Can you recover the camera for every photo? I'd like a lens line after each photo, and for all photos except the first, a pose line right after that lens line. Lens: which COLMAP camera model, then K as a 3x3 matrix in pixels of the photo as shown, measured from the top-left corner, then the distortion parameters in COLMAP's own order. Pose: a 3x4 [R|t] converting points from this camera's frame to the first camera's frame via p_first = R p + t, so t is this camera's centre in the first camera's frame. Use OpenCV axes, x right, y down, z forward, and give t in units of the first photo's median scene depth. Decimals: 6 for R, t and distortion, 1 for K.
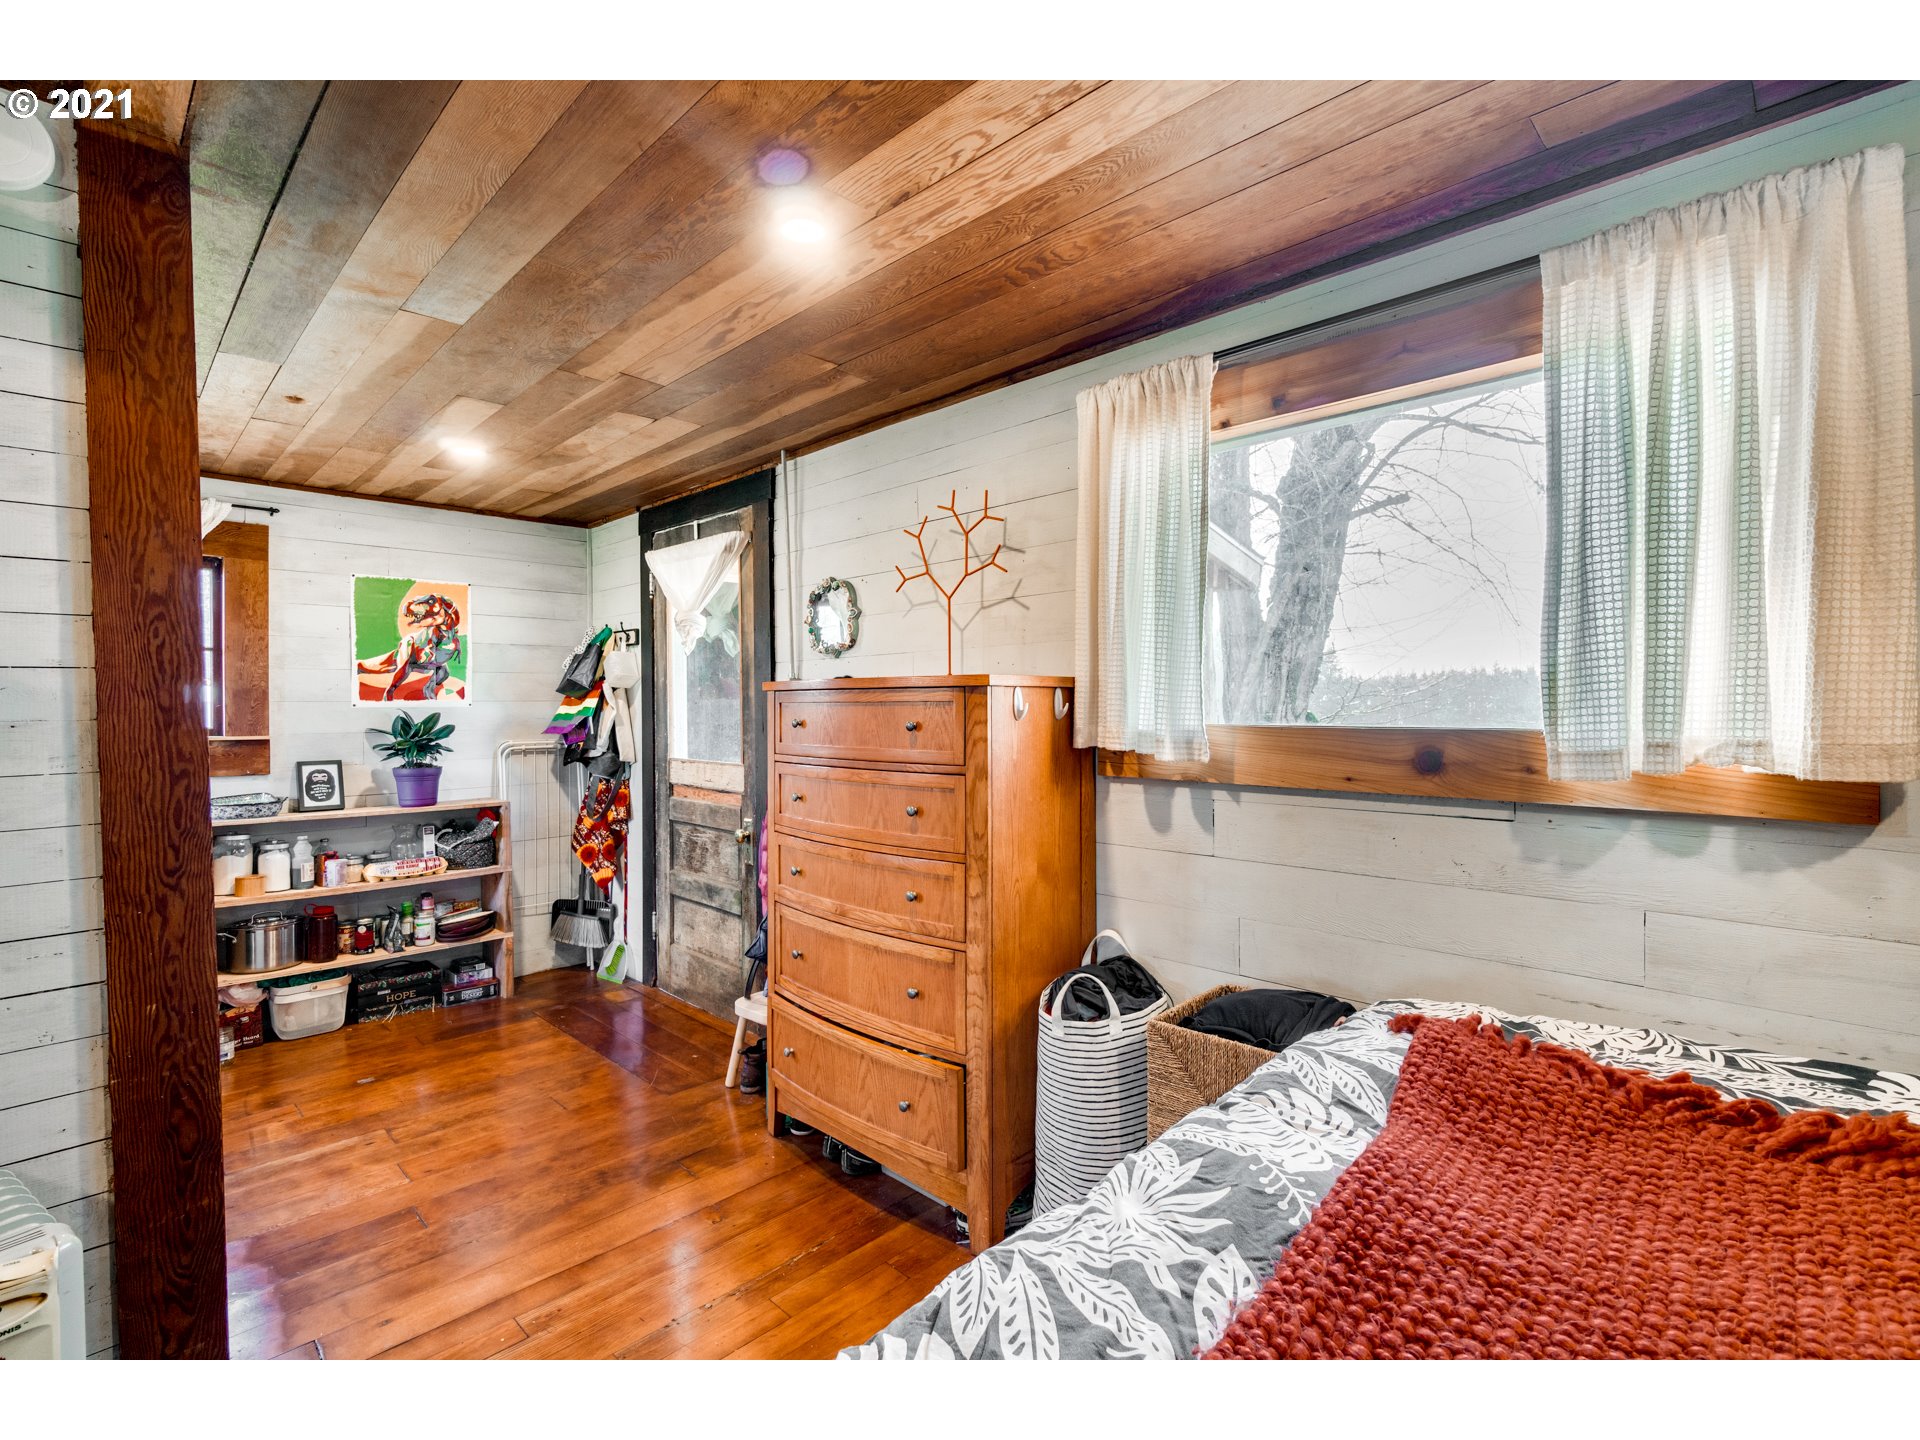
lens RADIAL K [[837.7, 0, 954.2], [0, 837.7, 709.7], [0, 0, 1]] dist [-0.001698, -0.000693]
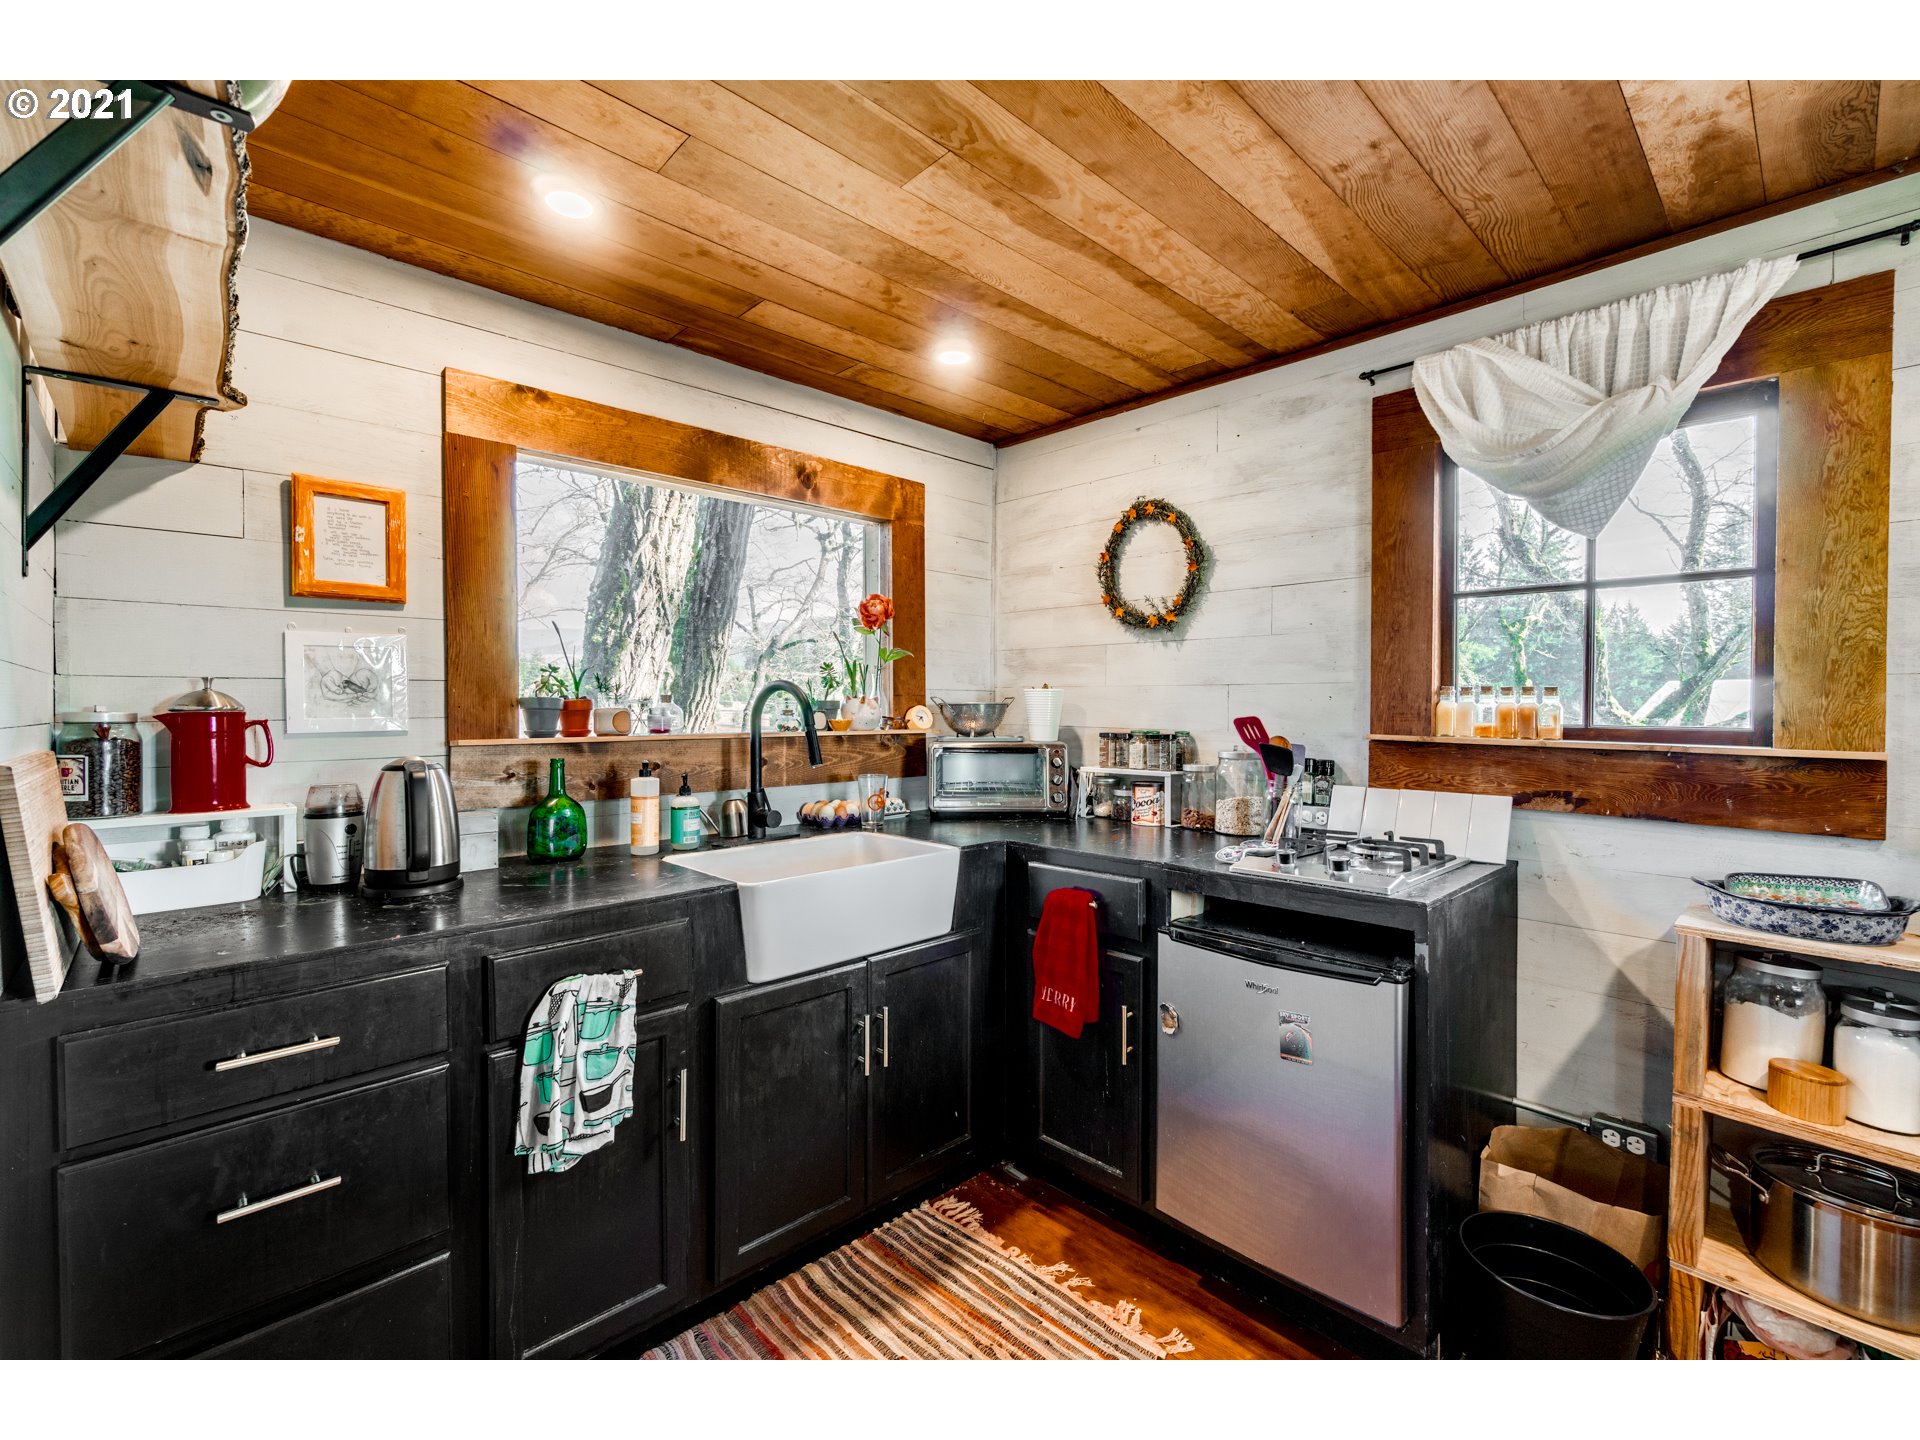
lens RADIAL K [[837.7, 0, 954.2], [0, 837.7, 709.7], [0, 0, 1]] dist [-0.001698, -0.000693]
pose [[-0.057920, 0.007938, -0.998290, -0.372454], [-0.009462, 0.999919, 0.008500, 0.010753], [0.998276, 0.009938, -0.057840, 0.564525]]
